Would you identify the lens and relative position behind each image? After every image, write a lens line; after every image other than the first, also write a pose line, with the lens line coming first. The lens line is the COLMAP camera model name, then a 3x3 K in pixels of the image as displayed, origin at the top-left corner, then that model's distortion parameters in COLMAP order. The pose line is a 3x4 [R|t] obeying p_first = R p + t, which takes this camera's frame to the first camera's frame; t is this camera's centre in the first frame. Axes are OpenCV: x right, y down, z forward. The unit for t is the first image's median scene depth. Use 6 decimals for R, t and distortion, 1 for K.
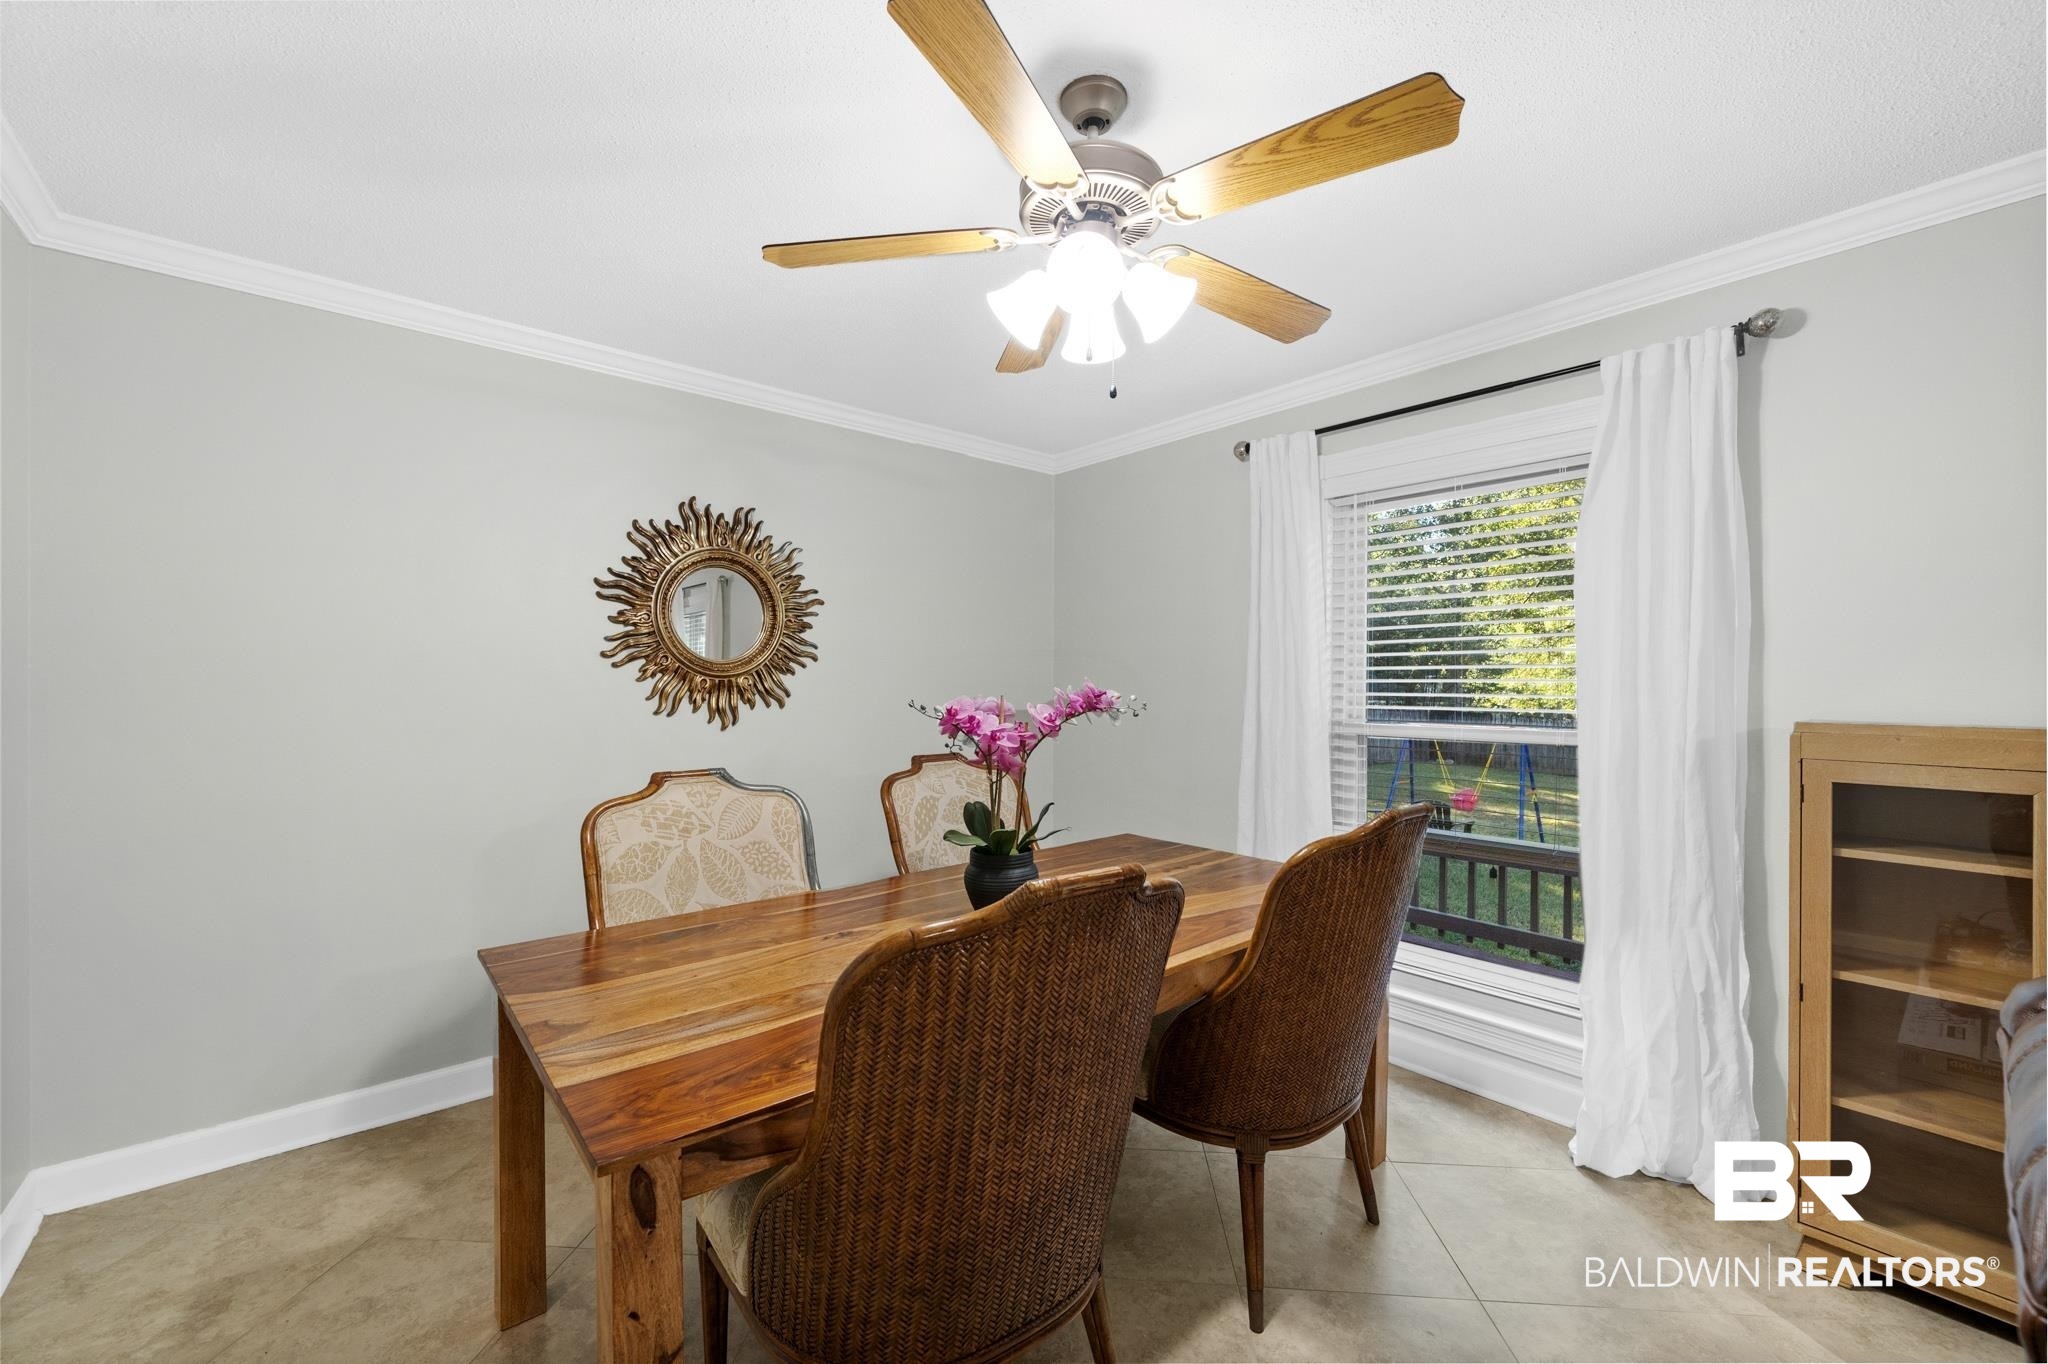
lens RADIAL K [[796.9, 0, 1049.3], [0, 796.9, 686.0], [0, 0, 1]] dist [-0.007738, 0.000026]
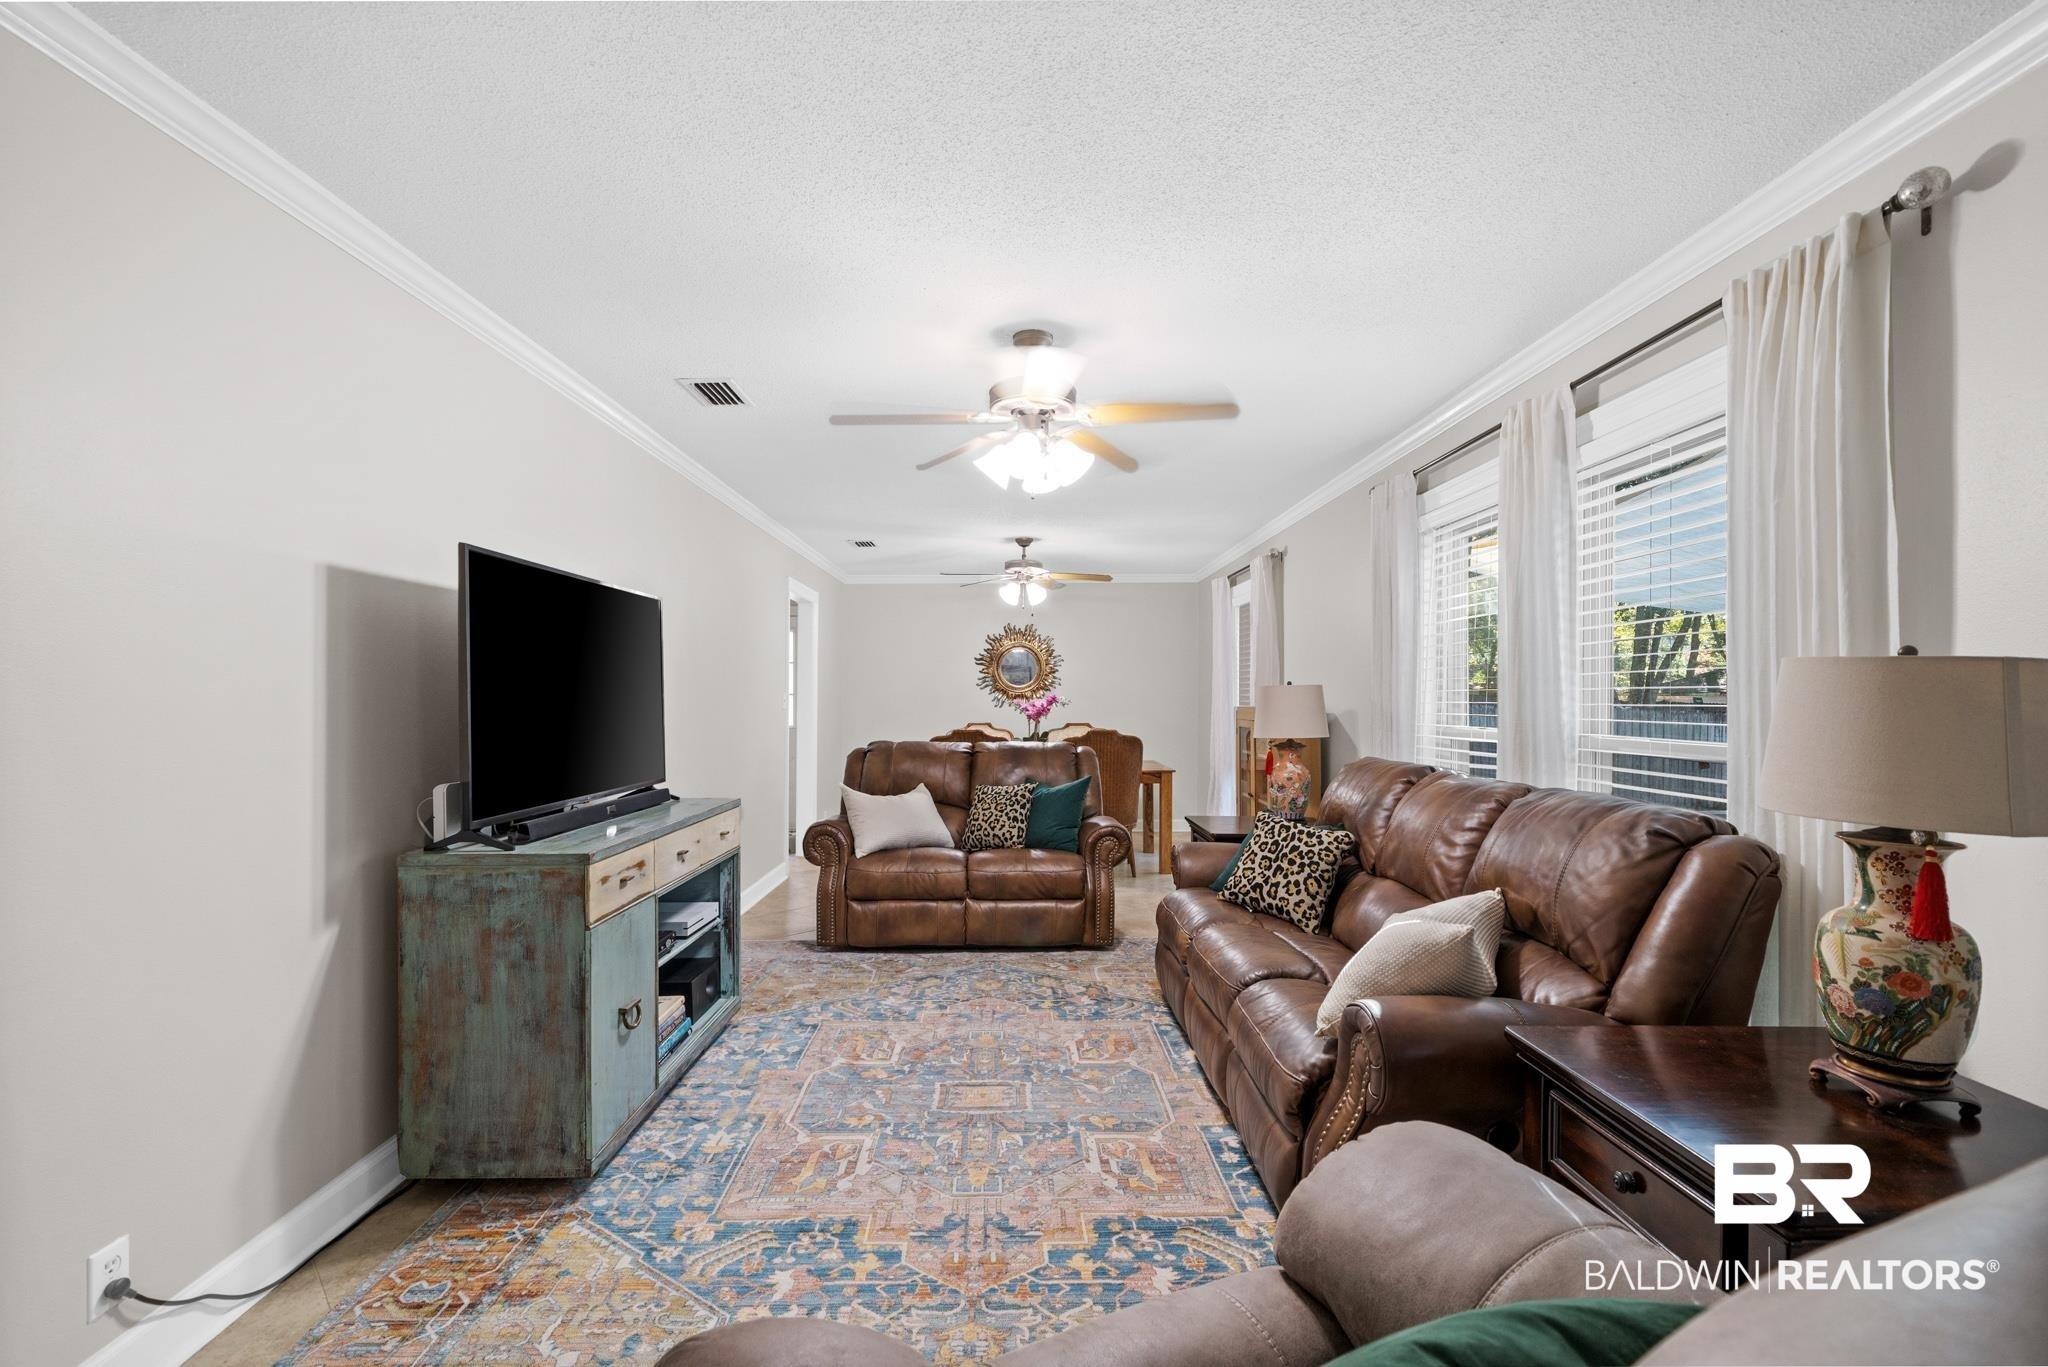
lens RADIAL K [[880.0, 0, 1019.1], [0, 880.0, 694.6], [0, 0, 1]] dist [-0.001359, -0.000503]
pose [[0.770516, -0.004761, -0.637403, 1.383200], [0.001529, 0.999983, -0.005621, 0.010840], [0.637419, 0.003357, 0.770510, -1.170756]]
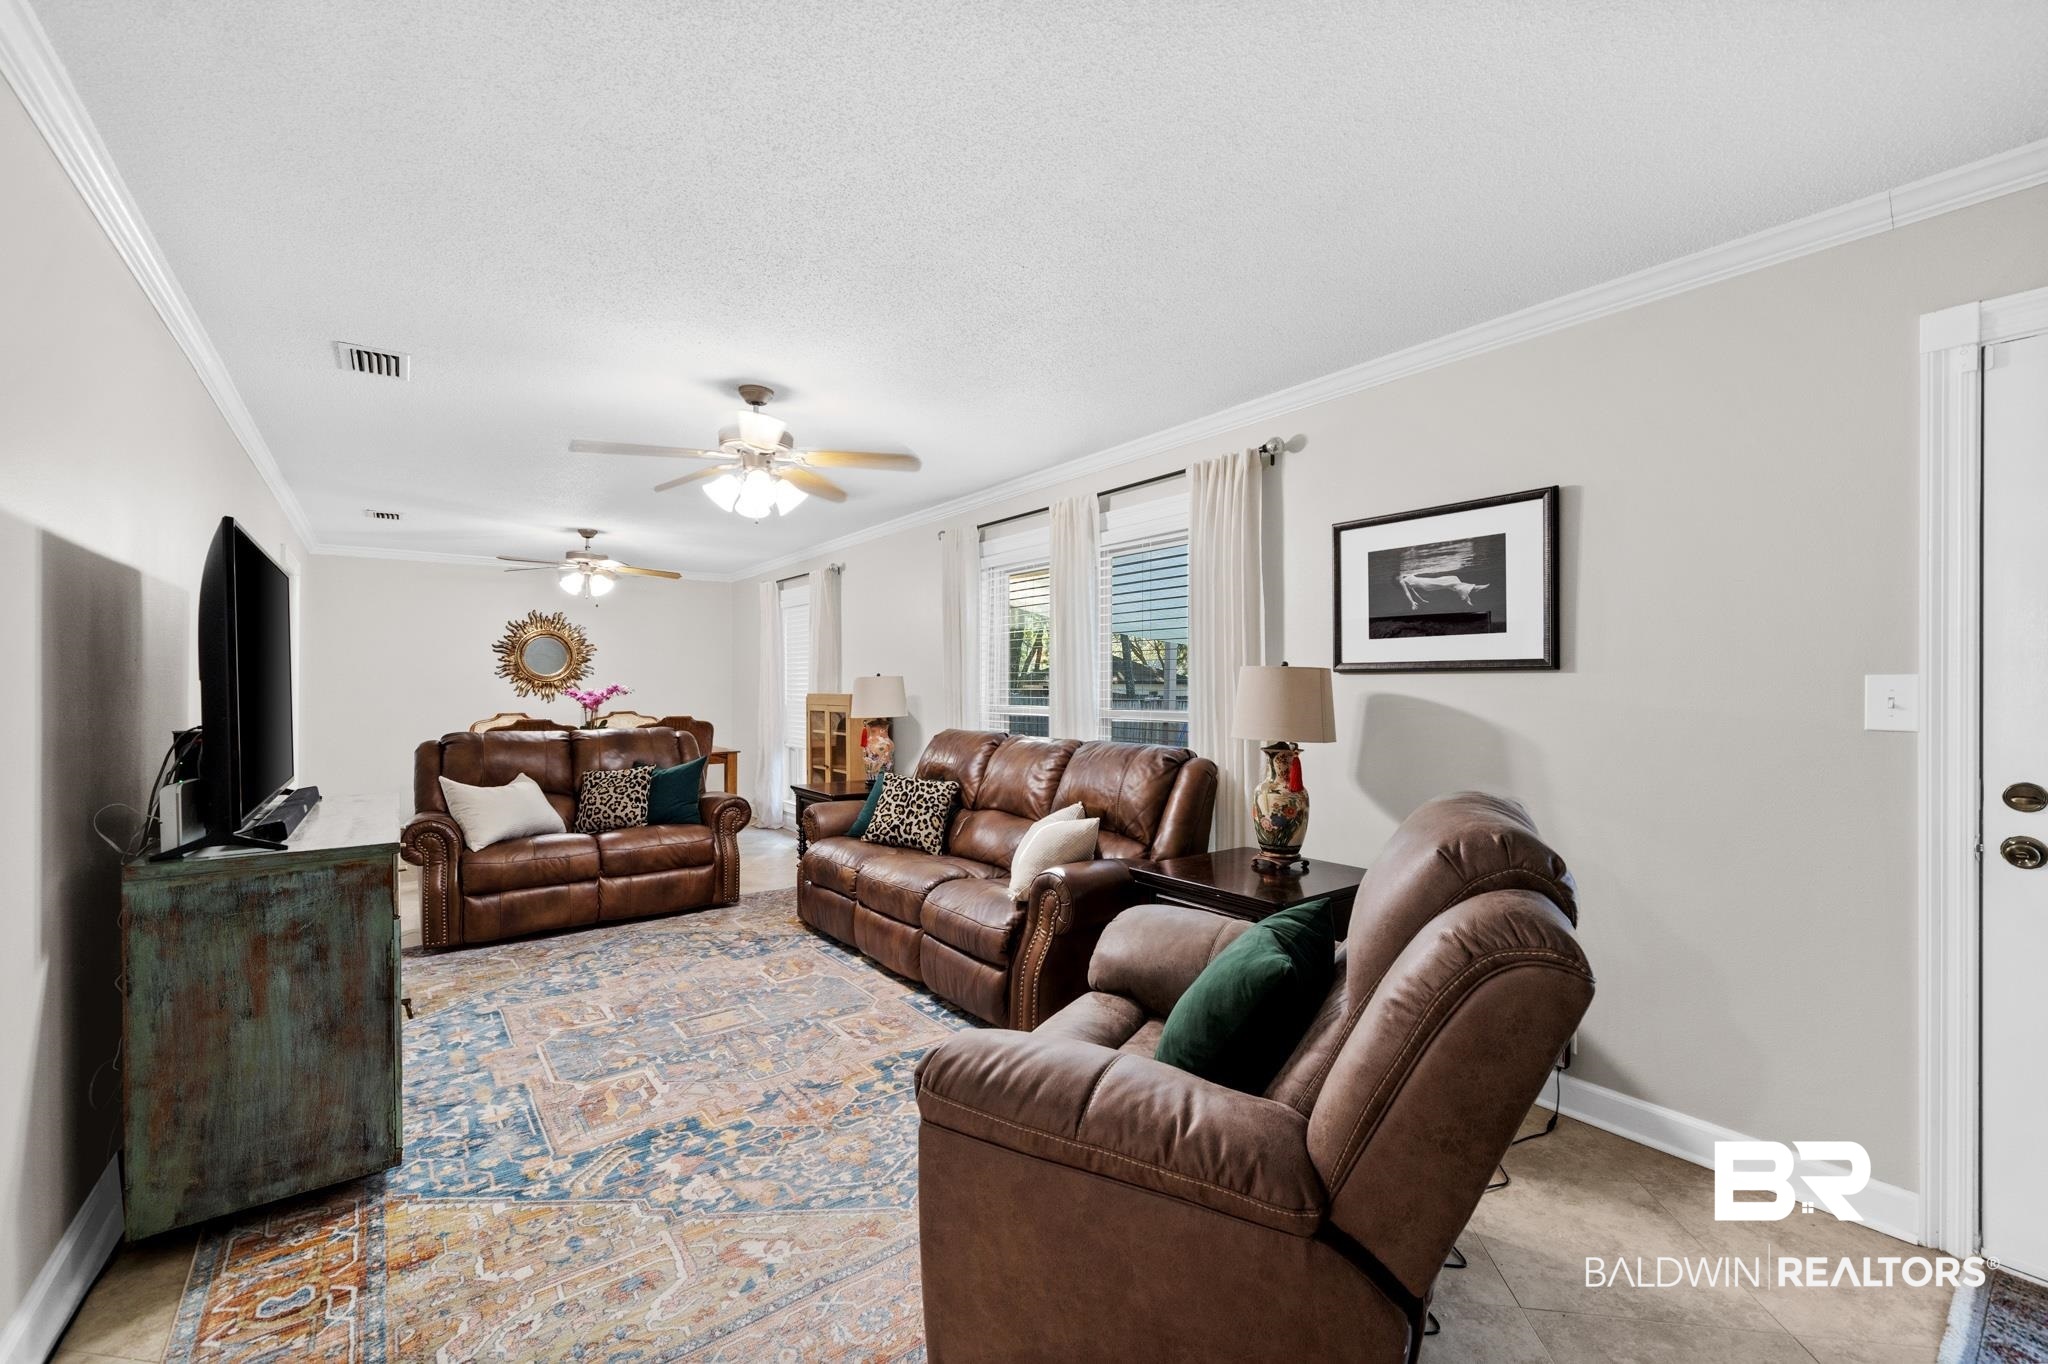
lens RADIAL K [[796.9, 0, 1034.9], [0, 796.9, 685.0], [0, 0, 1]] dist [-0.007738, 0.000026]
pose [[0.998552, -0.004615, -0.053601, 1.244334], [0.004501, 0.999987, -0.002245, 0.011449], [0.053611, 0.002001, 0.998560, -1.399242]]
